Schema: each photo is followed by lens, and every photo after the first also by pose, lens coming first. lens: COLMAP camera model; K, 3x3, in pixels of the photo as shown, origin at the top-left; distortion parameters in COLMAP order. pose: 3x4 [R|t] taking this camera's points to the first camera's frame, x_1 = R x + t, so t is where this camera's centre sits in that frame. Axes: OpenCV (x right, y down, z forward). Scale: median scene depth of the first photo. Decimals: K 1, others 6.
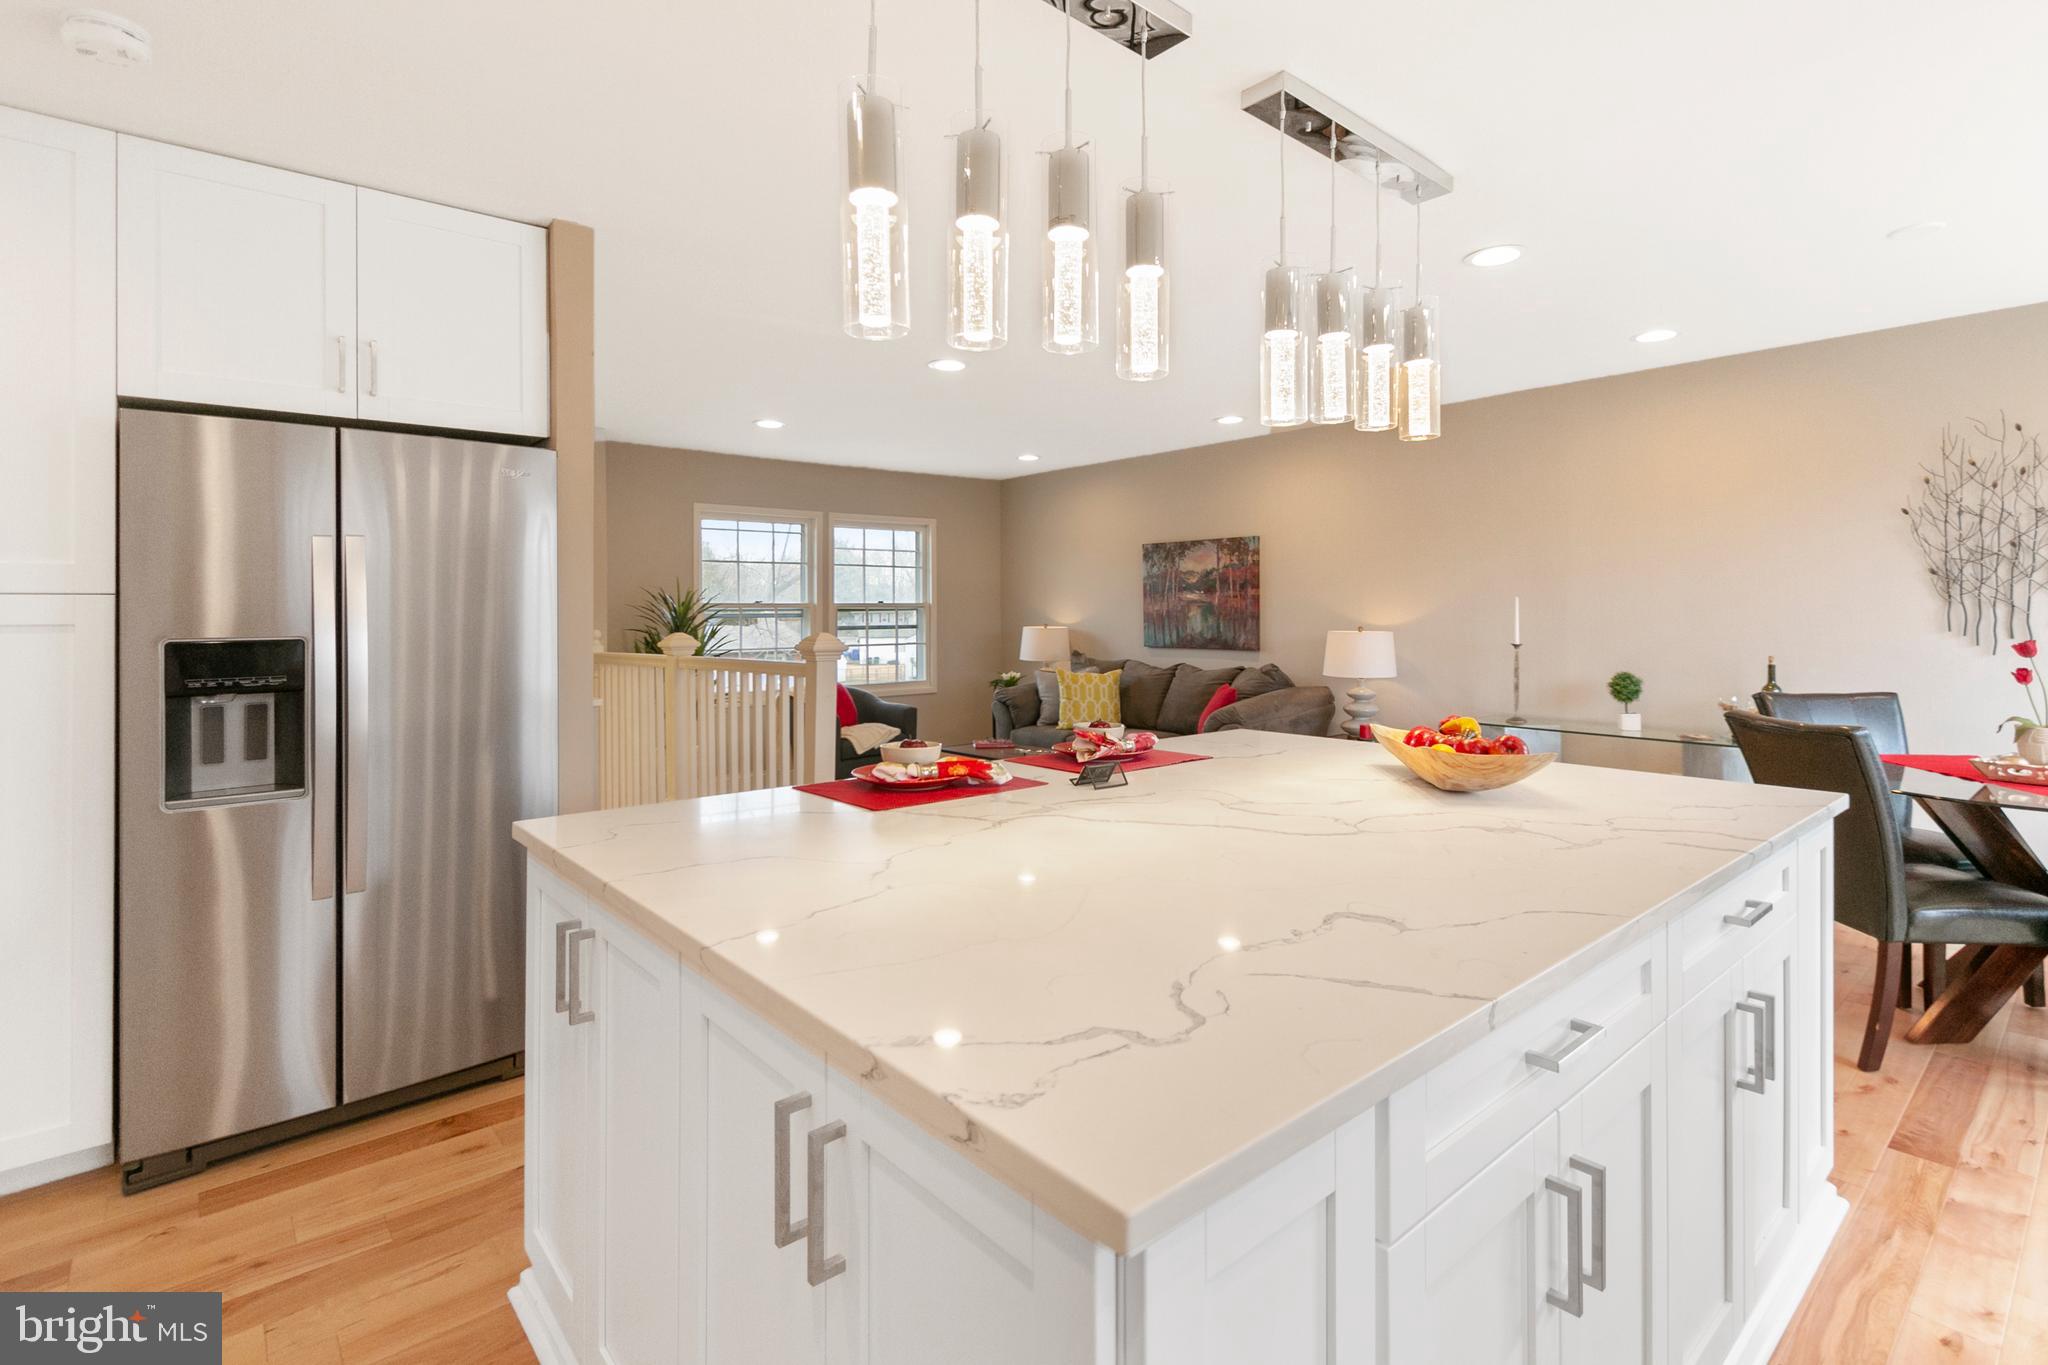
lens RADIAL K [[979.4, 0, 1034.3], [0, 979.4, 608.2], [0, 0, 1]] dist [0.003285, 0.000394]
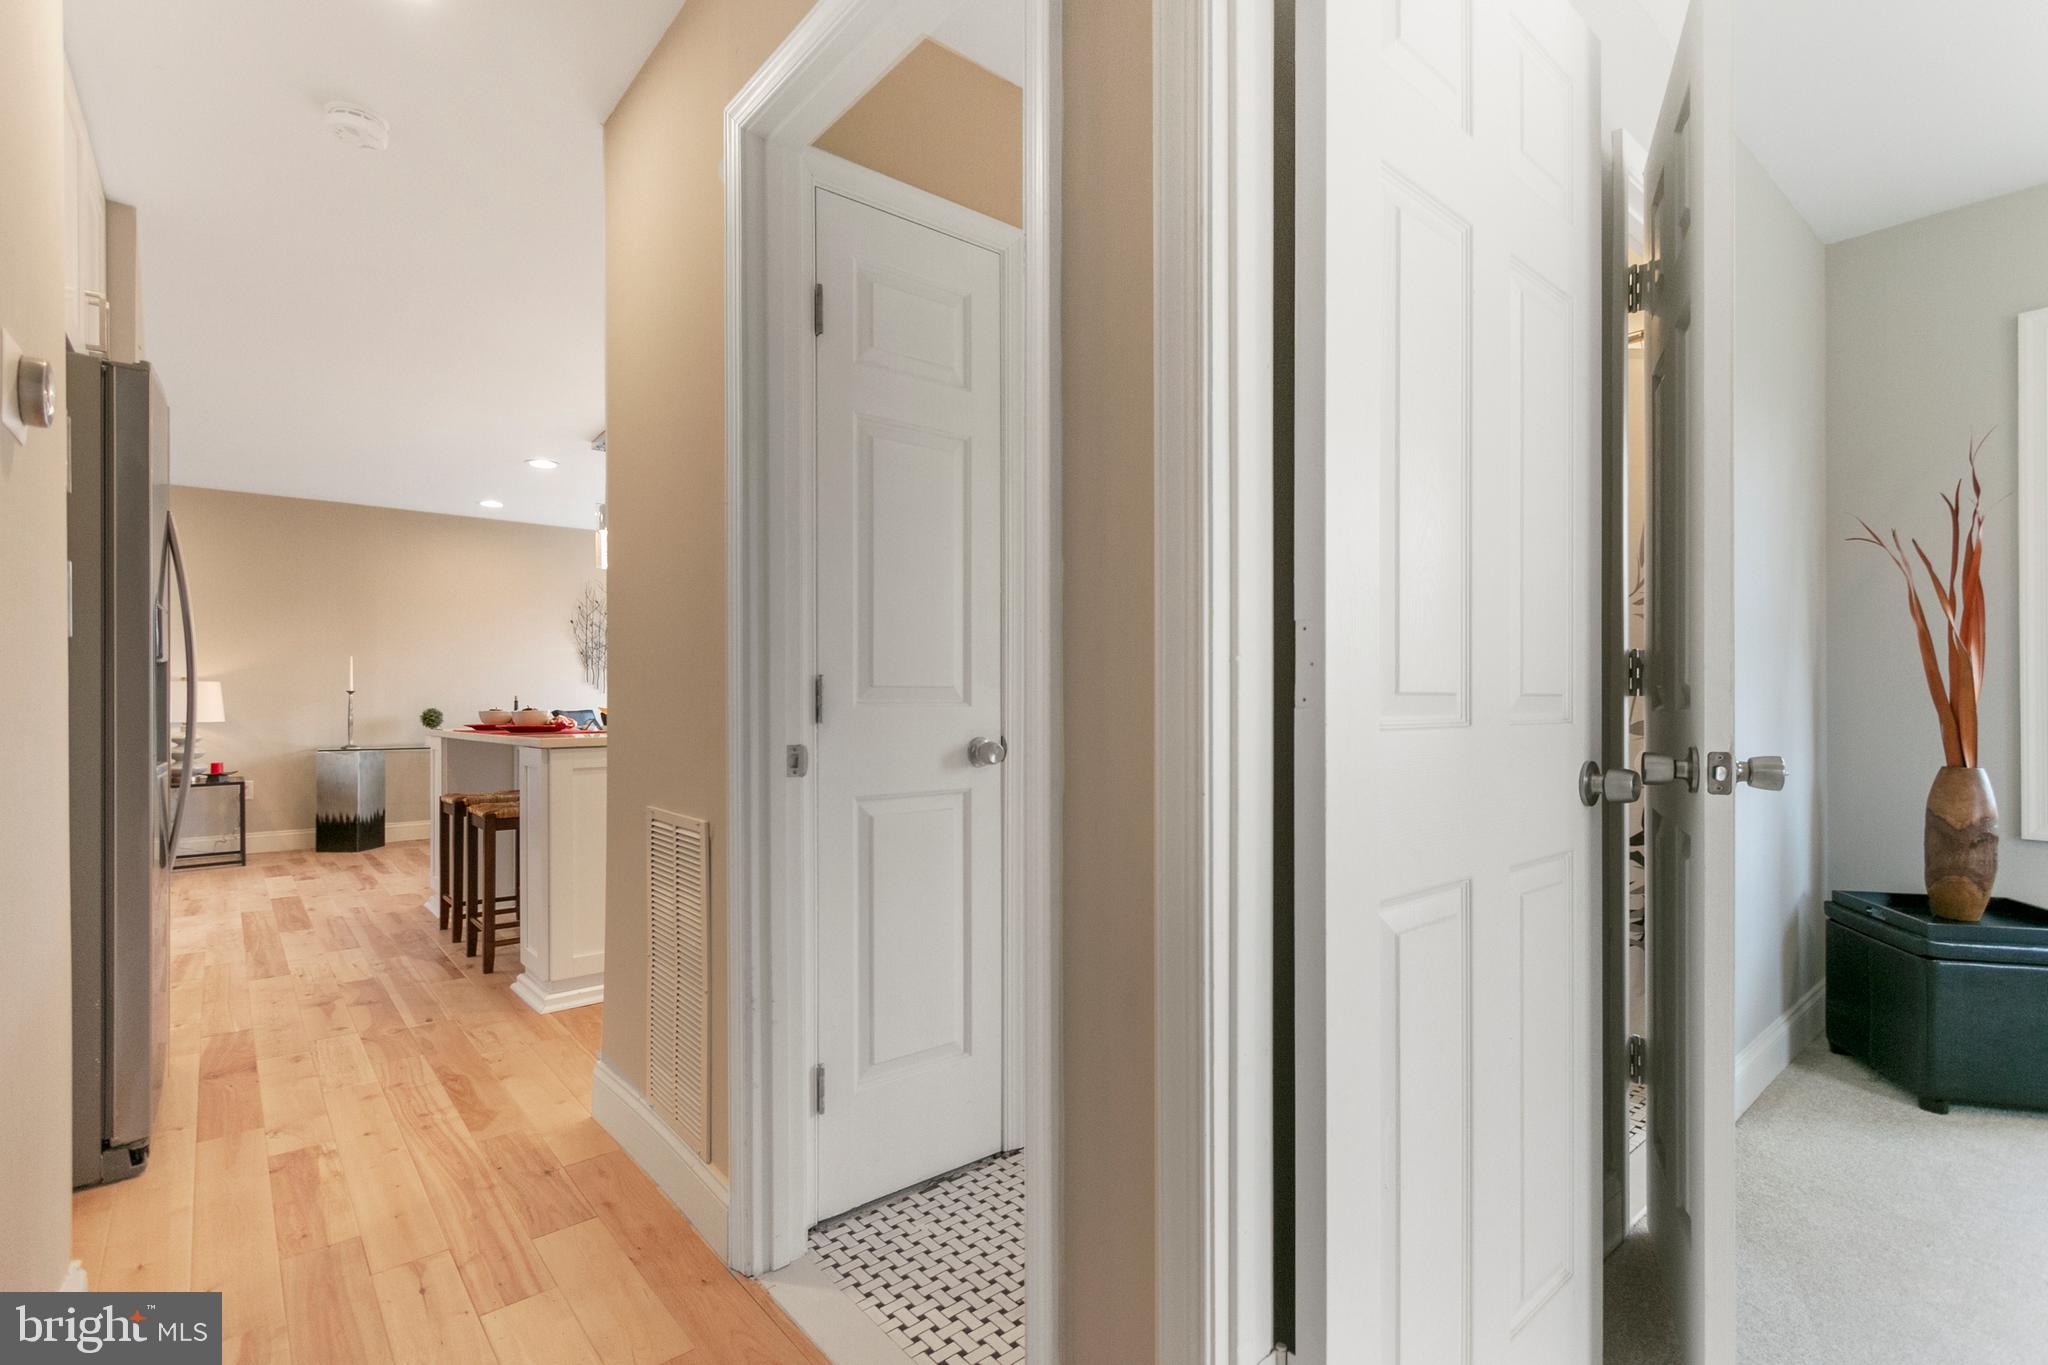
lens RADIAL K [[971.4, 0, 1024.0], [0, 971.4, 682.5], [0, 0, 1]] dist [0.002018, 0.000317]
pose [[0.014982, 0.028190, 0.999490, -0.641489], [-0.000674, 0.999603, -0.028183, 0.047928], [-0.999888, -0.000252, 0.014995, 0.038555]]
